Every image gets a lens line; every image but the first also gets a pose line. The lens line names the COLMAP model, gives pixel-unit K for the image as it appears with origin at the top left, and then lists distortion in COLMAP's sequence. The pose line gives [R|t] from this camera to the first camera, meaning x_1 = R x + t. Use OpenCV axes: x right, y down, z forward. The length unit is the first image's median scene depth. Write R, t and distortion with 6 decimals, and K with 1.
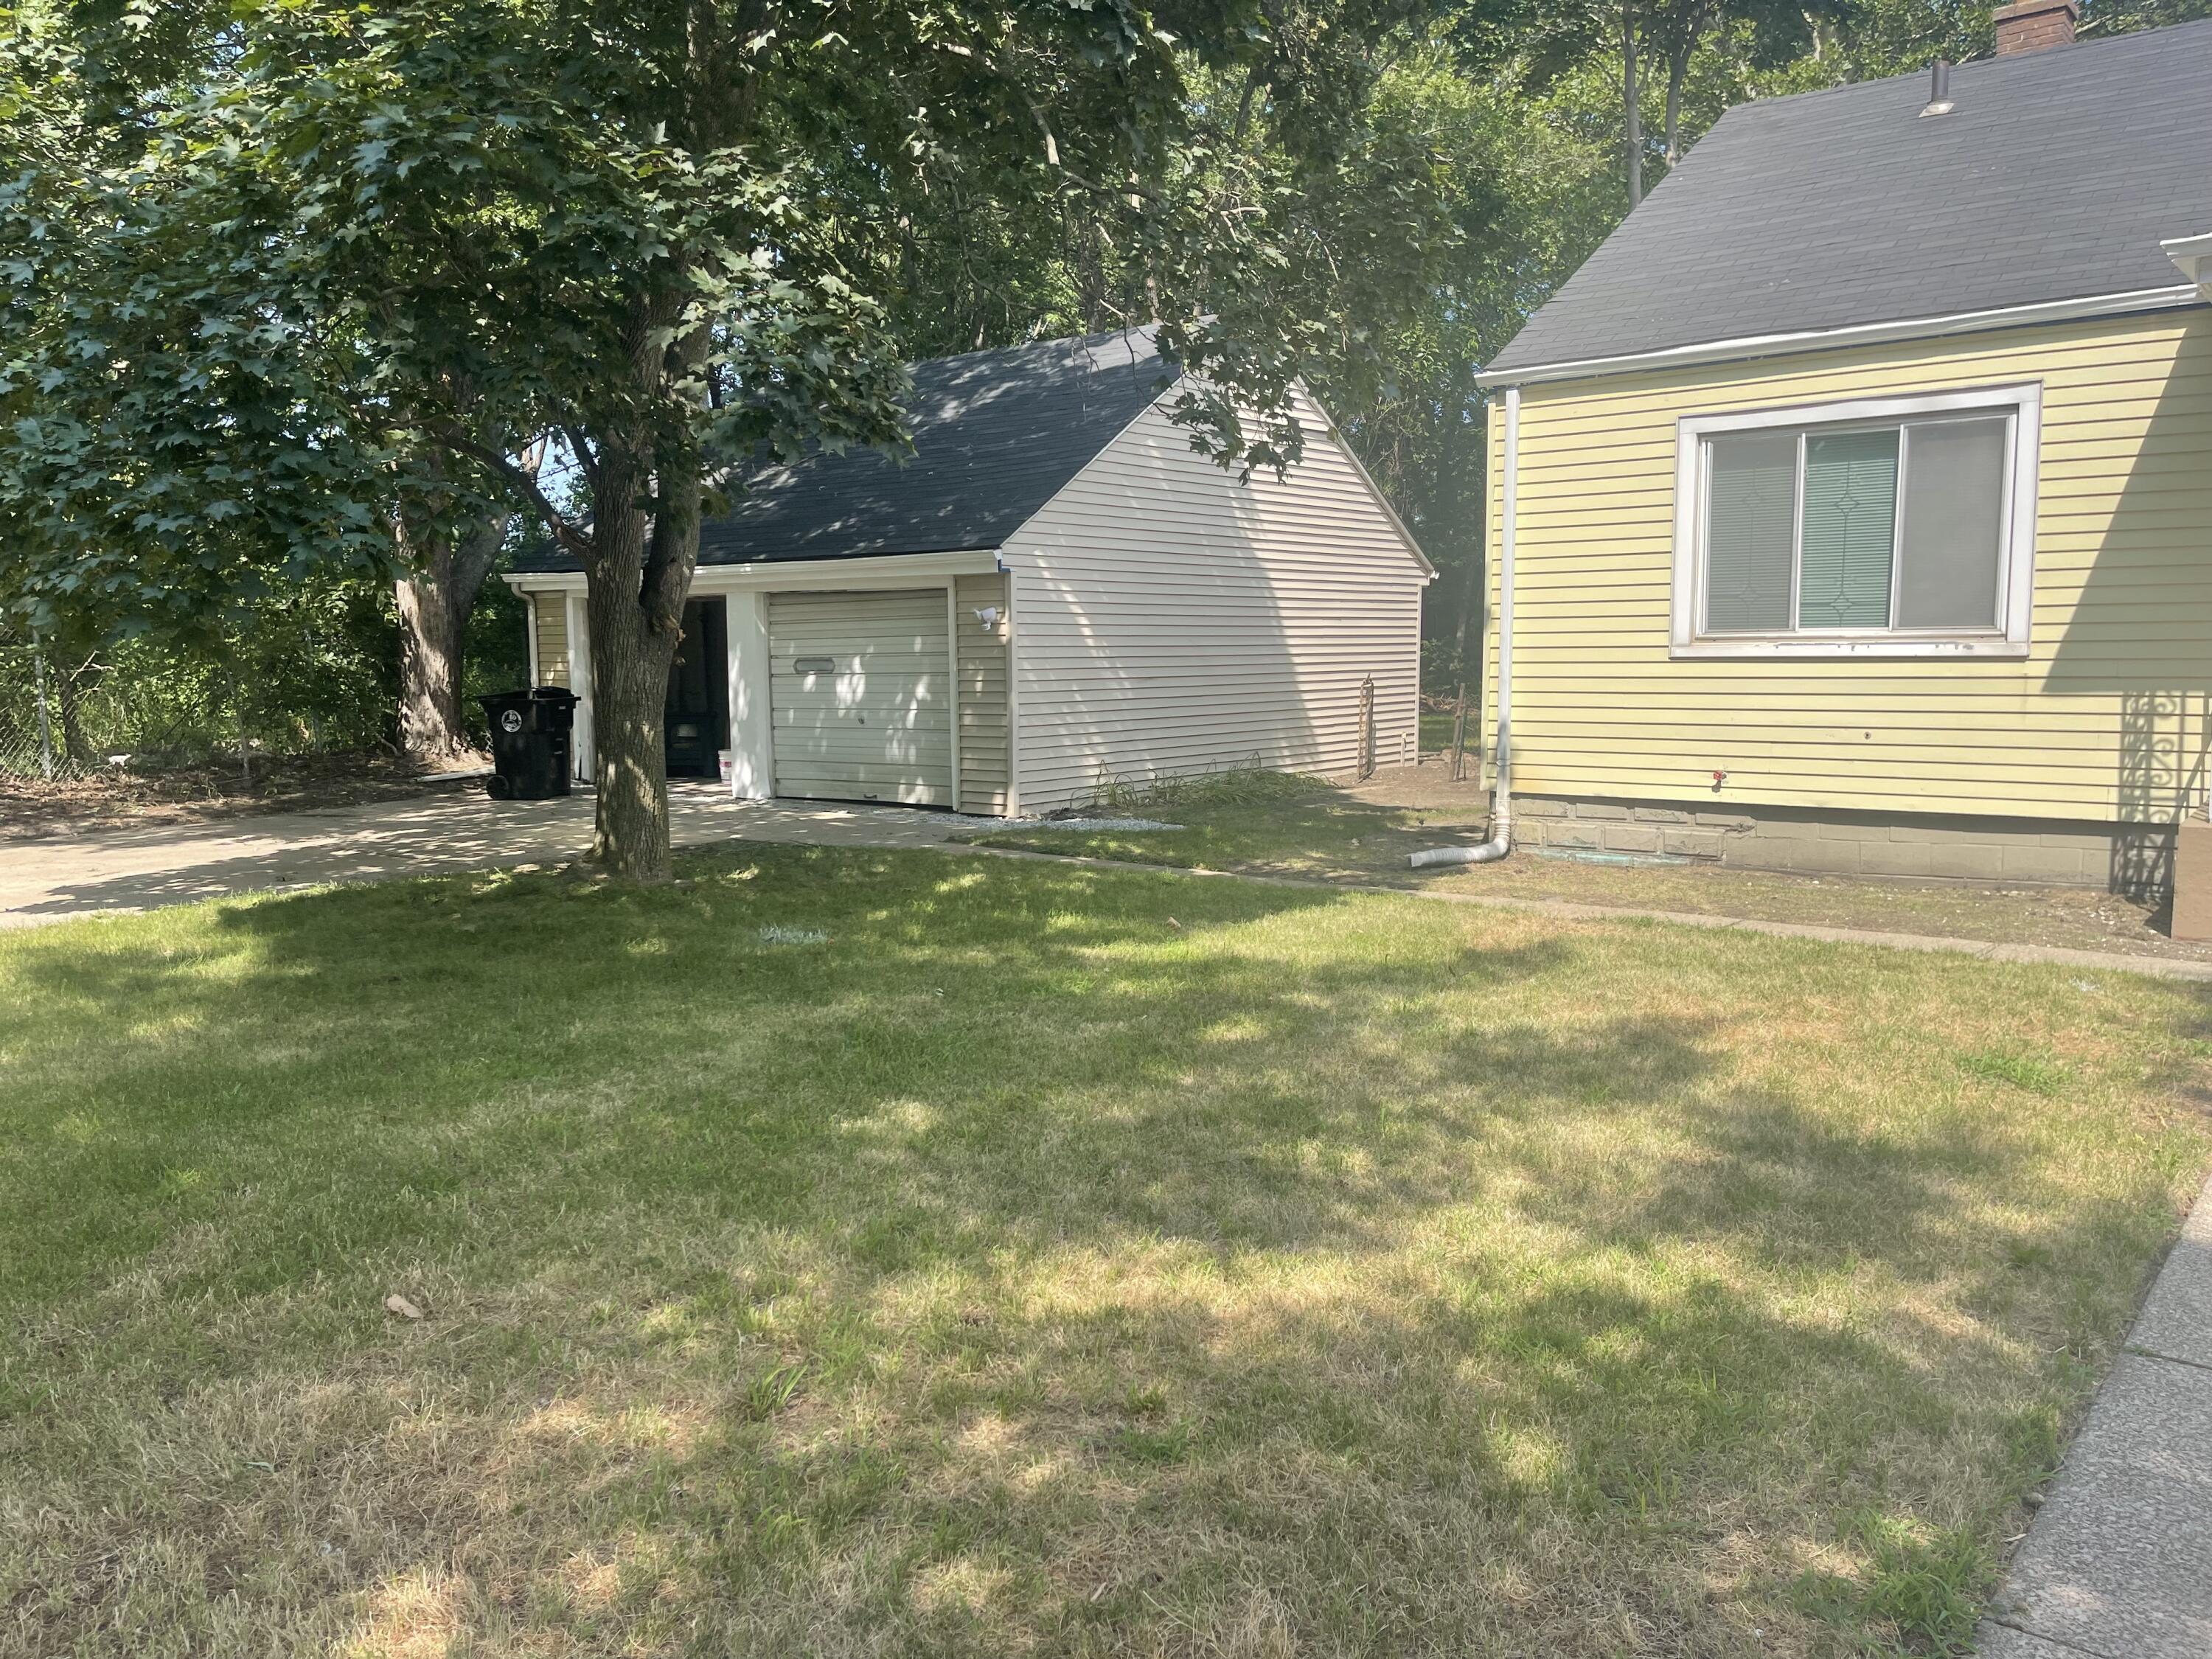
lens RADIAL K [[1663.4, 0, 1097.8], [0, 1663.4, 839.2], [0, 0, 1]] dist [0.084267, -0.096951]
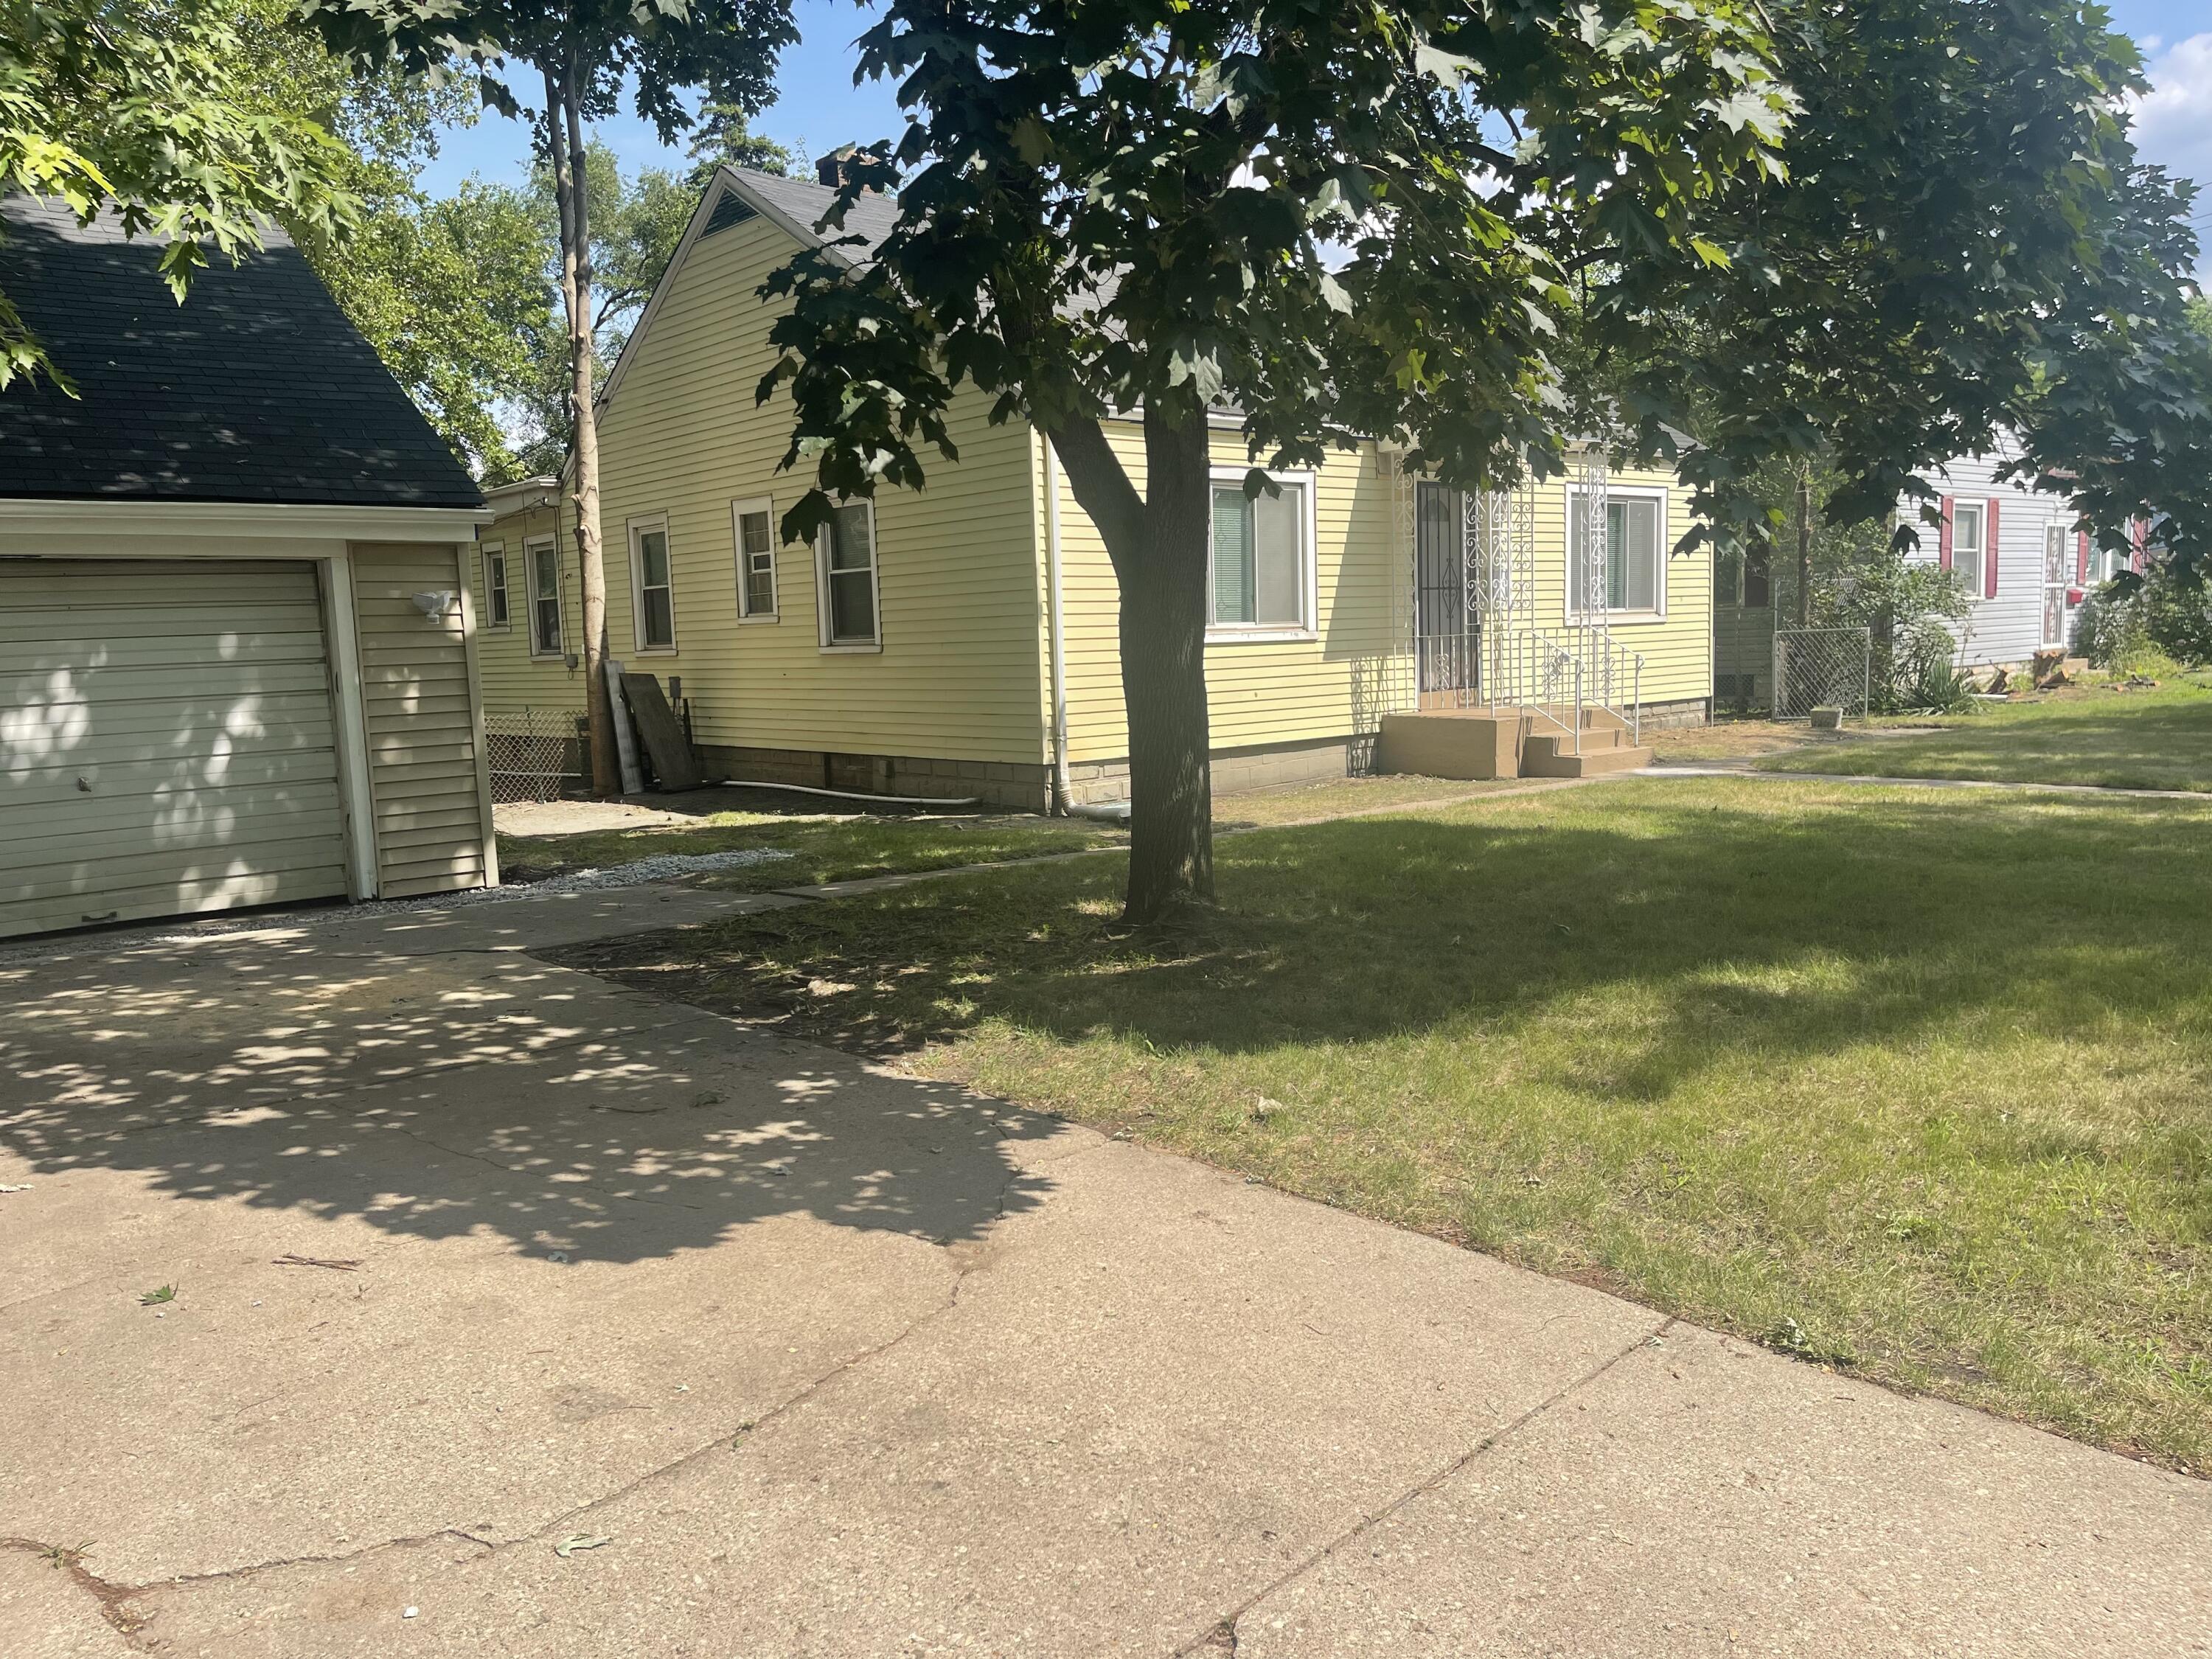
lens RADIAL K [[1663.4, 0, 1097.8], [0, 1663.4, 839.2], [0, 0, 1]] dist [0.084267, -0.096951]
pose [[0.163535, -0.115471, 0.979756, -0.674242], [0.139381, 0.985869, 0.092927, -0.060269], [-0.976642, 0.121362, 0.177319, 0.585767]]
